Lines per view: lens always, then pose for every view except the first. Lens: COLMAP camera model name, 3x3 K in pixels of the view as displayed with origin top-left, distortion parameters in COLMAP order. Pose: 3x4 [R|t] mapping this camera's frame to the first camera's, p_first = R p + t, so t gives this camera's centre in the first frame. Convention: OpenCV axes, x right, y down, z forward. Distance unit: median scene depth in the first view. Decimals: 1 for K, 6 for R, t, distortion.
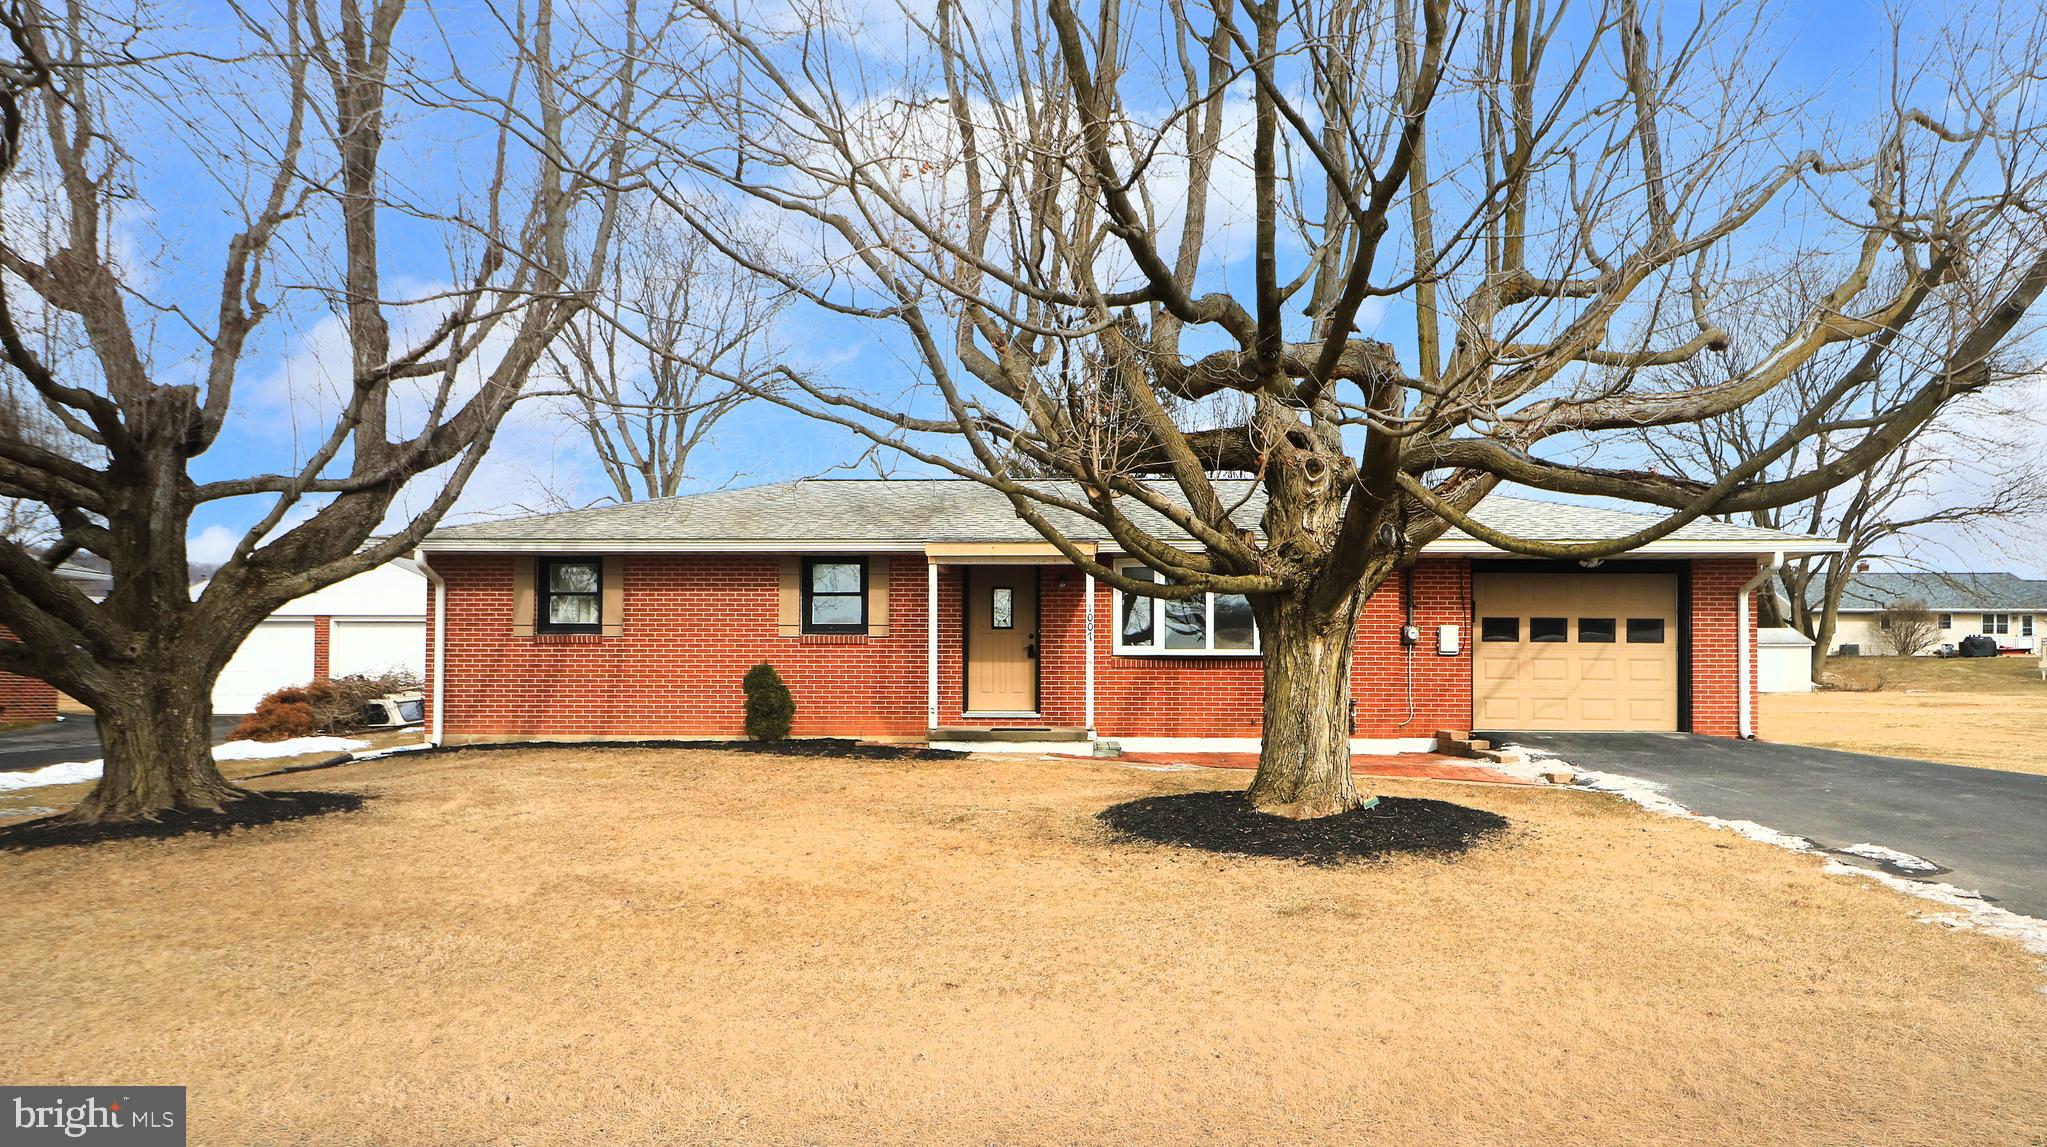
lens RADIAL K [[1257.1, 0, 1025.2], [0, 1257.1, 578.9], [0, 0, 1]] dist [0.022670, 0.000525]
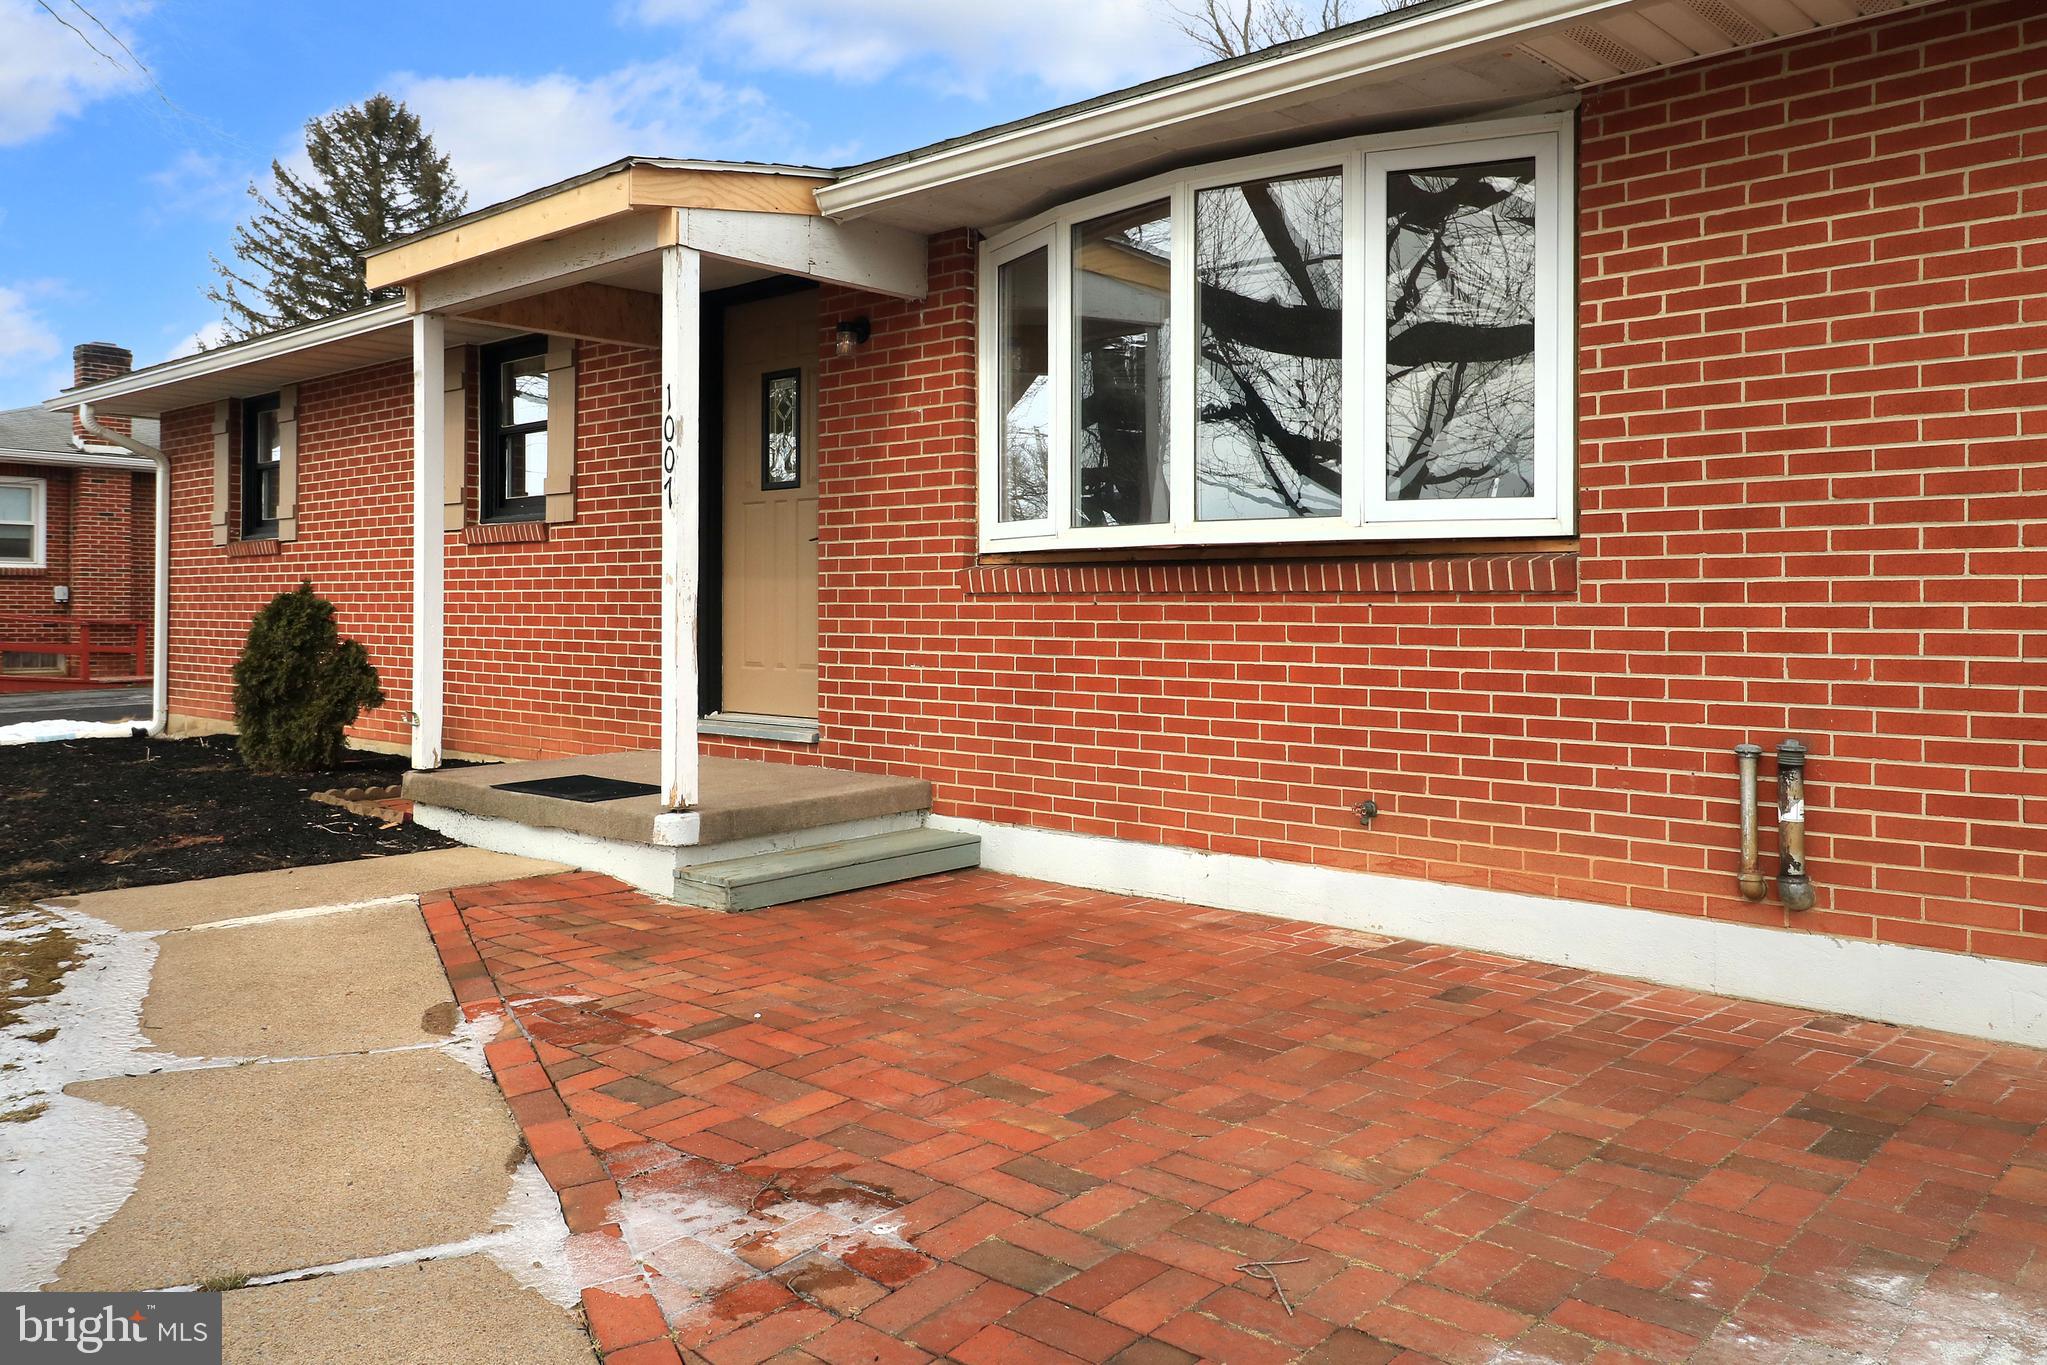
lens RADIAL K [[1498.5, 0, 1034.7], [0, 1498.5, 592.1], [0, 0, 1]] dist [0.005144, 0.001106]
pose [[0.772520, -0.007351, -0.634948, 0.311433], [0.055310, 0.996912, 0.055751, 0.049777], [0.632577, -0.078188, 0.770541, 0.717932]]
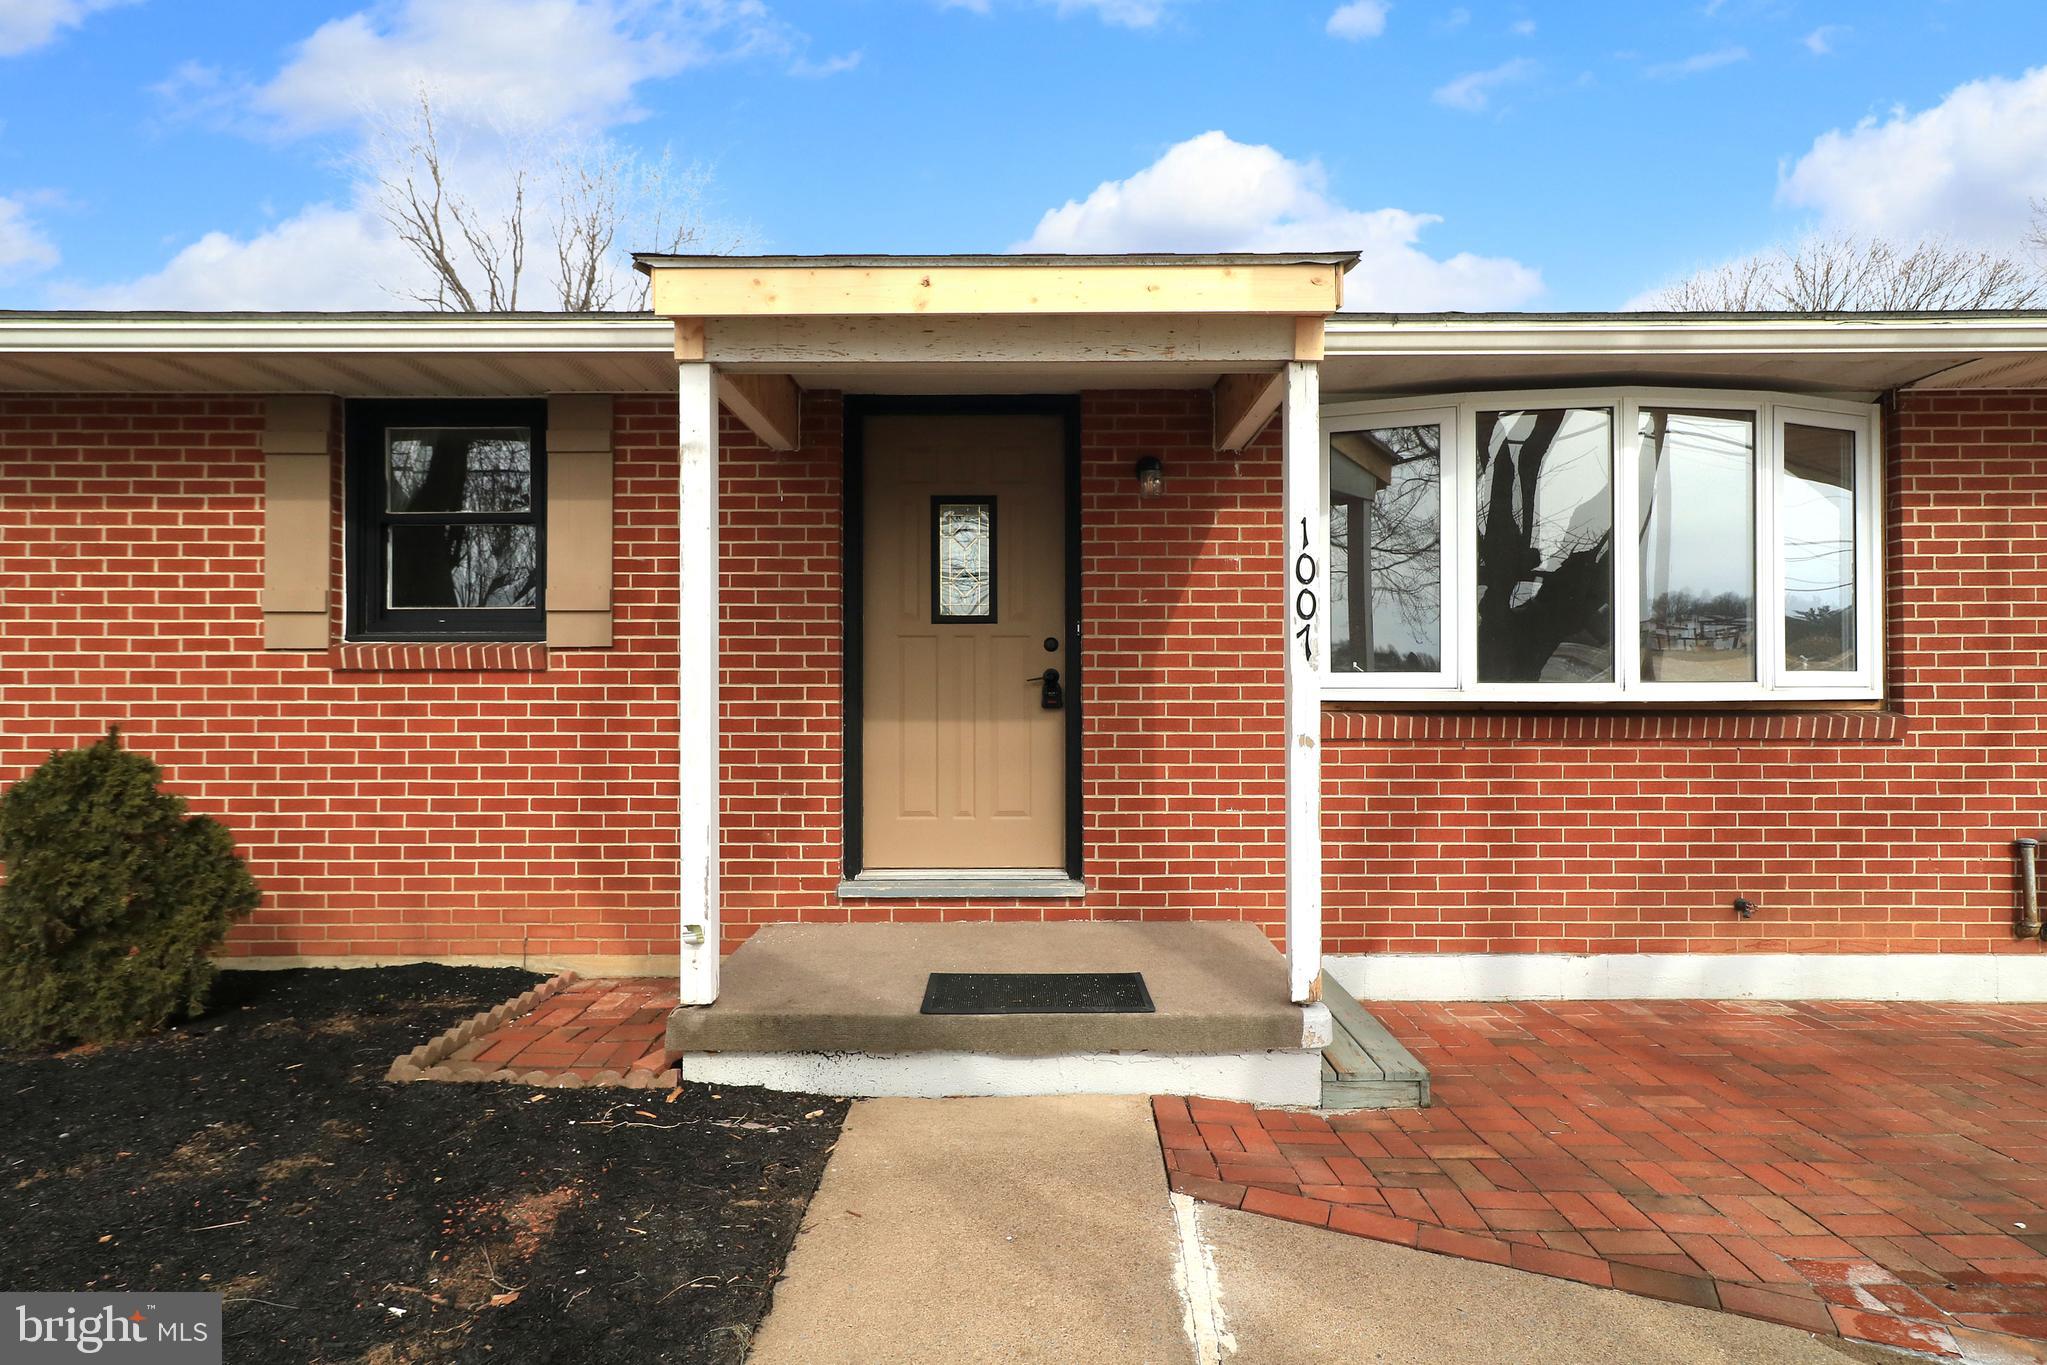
lens RADIAL K [[1085.4, 0, 1022.1], [0, 1085.4, 678.9], [0, 0, 1]] dist [0.001268, 0.001505]
pose [[0.999305, -0.005115, 0.036923, -0.013799], [0.002478, 0.997466, 0.071101, 0.034403], [-0.037194, -0.070960, 0.996785, 0.716038]]
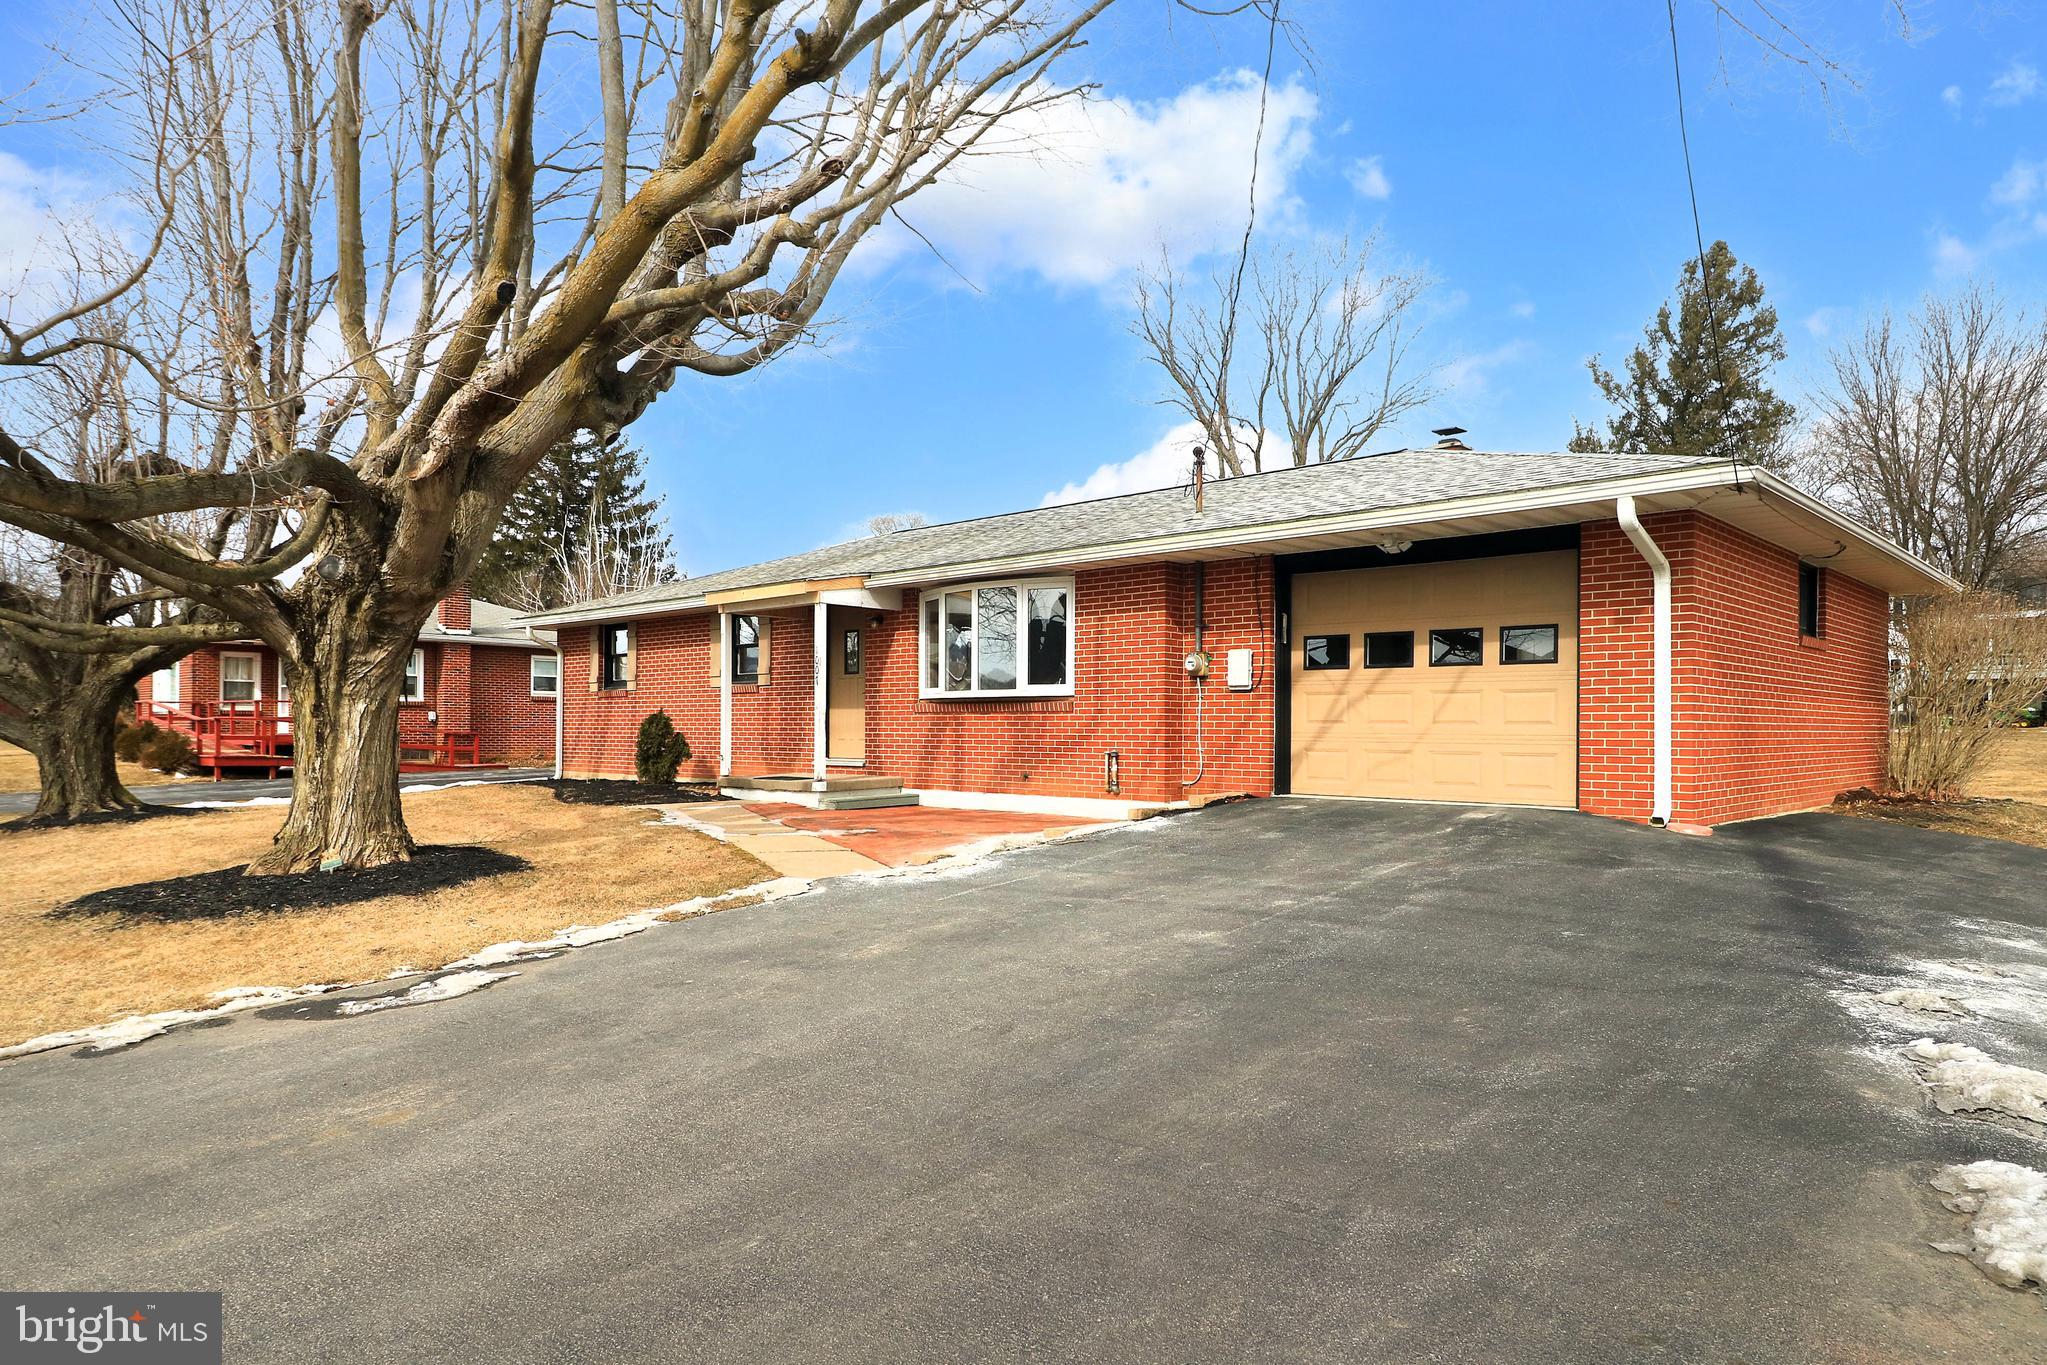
lens RADIAL K [[1237.2, 0, 1015.9], [0, 1237.2, 691.7], [0, 0, 1]] dist [-0.002245, -0.000546]
pose [[0.751402, -0.021434, -0.659497, 0.703527], [0.057633, 0.997784, 0.033236, 0.029431], [0.657323, -0.062982, 0.750972, 0.373701]]
